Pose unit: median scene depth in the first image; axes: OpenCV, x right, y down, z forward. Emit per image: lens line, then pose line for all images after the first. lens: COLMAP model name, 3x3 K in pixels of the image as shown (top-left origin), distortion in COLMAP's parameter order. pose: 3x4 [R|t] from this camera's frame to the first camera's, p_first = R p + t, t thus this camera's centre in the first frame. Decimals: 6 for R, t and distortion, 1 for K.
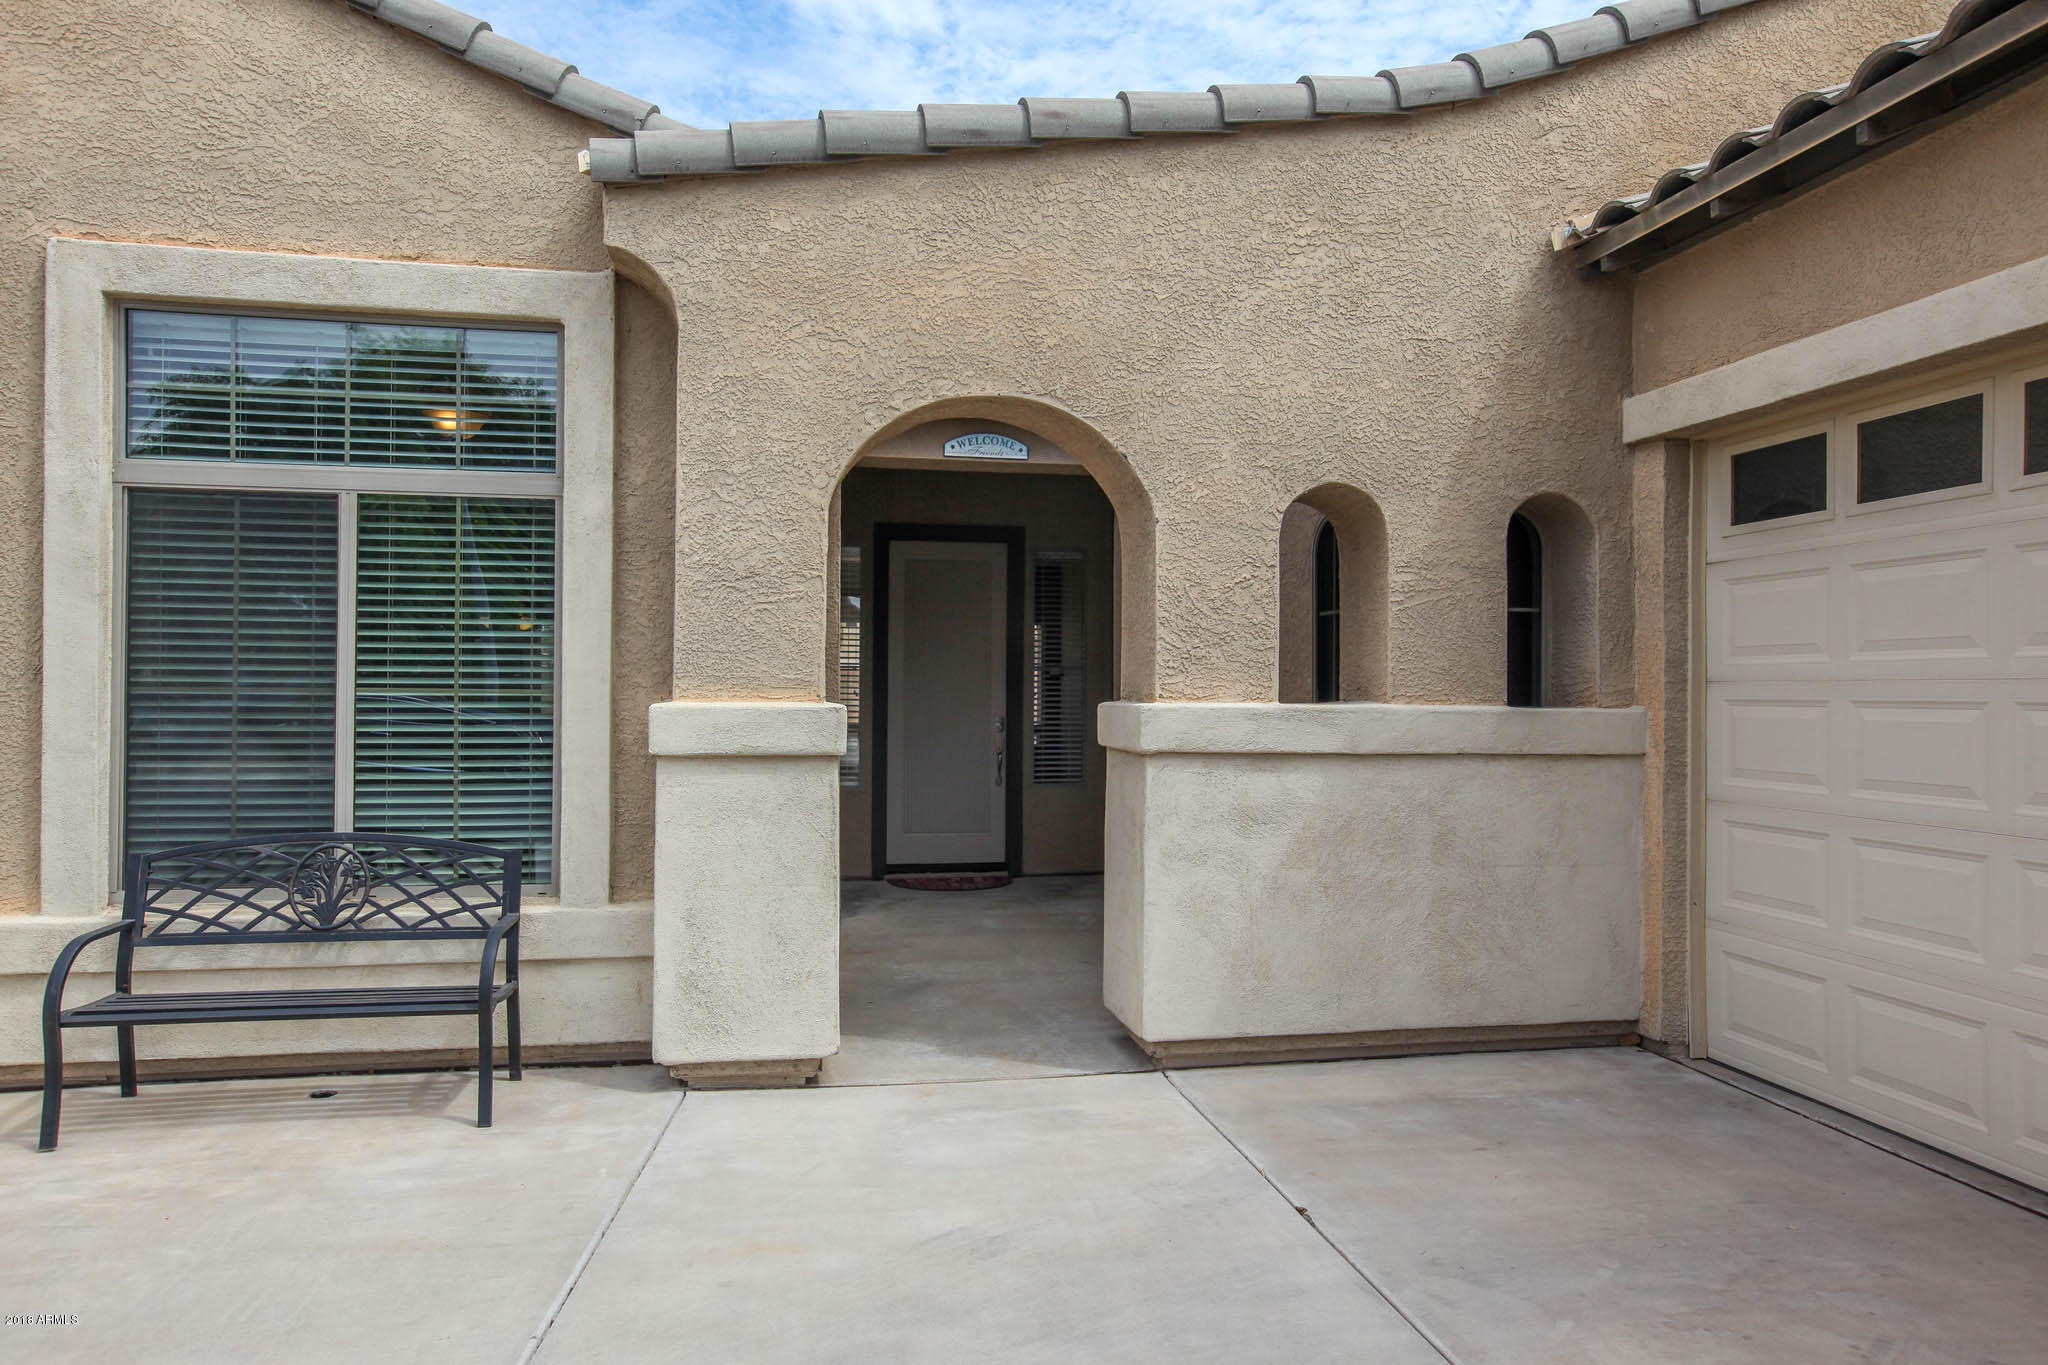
lens RADIAL K [[1394.6, 0, 992.2], [0, 1394.6, 680.1], [0, 0, 1]] dist [-0.033130, 0.096715]
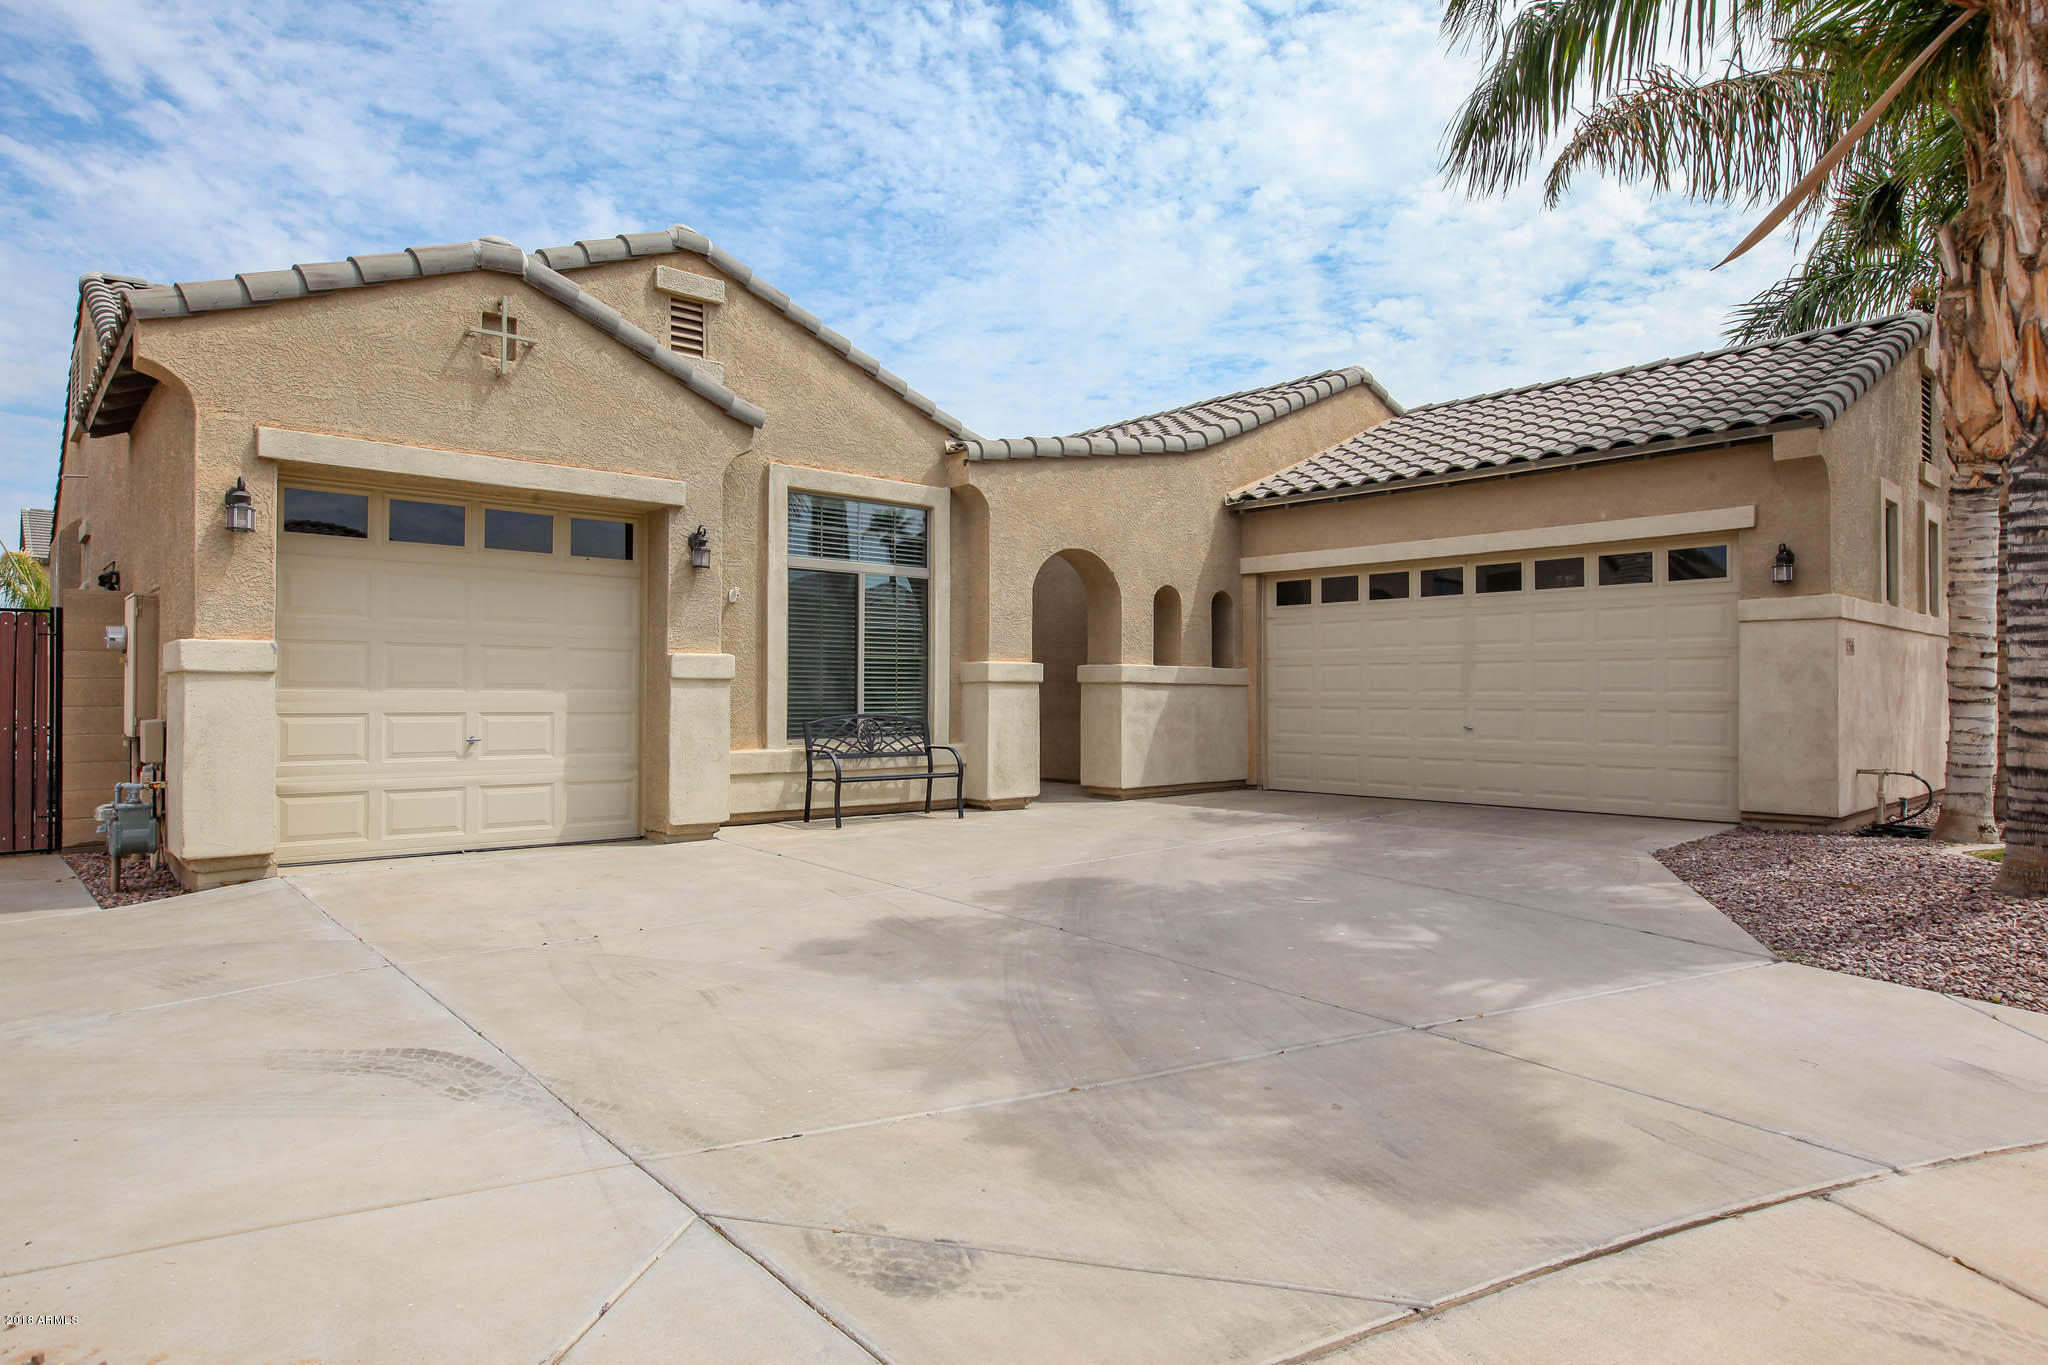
lens RADIAL K [[1191.8, 0, 1034.3], [0, 1191.8, 677.7], [0, 0, 1]] dist [-0.041786, 0.067544]
pose [[0.844820, 0.002834, 0.535043, -1.270544], [-0.001335, 0.999994, -0.003189, 0.049990], [-0.535049, 0.001980, 0.844819, -0.865904]]
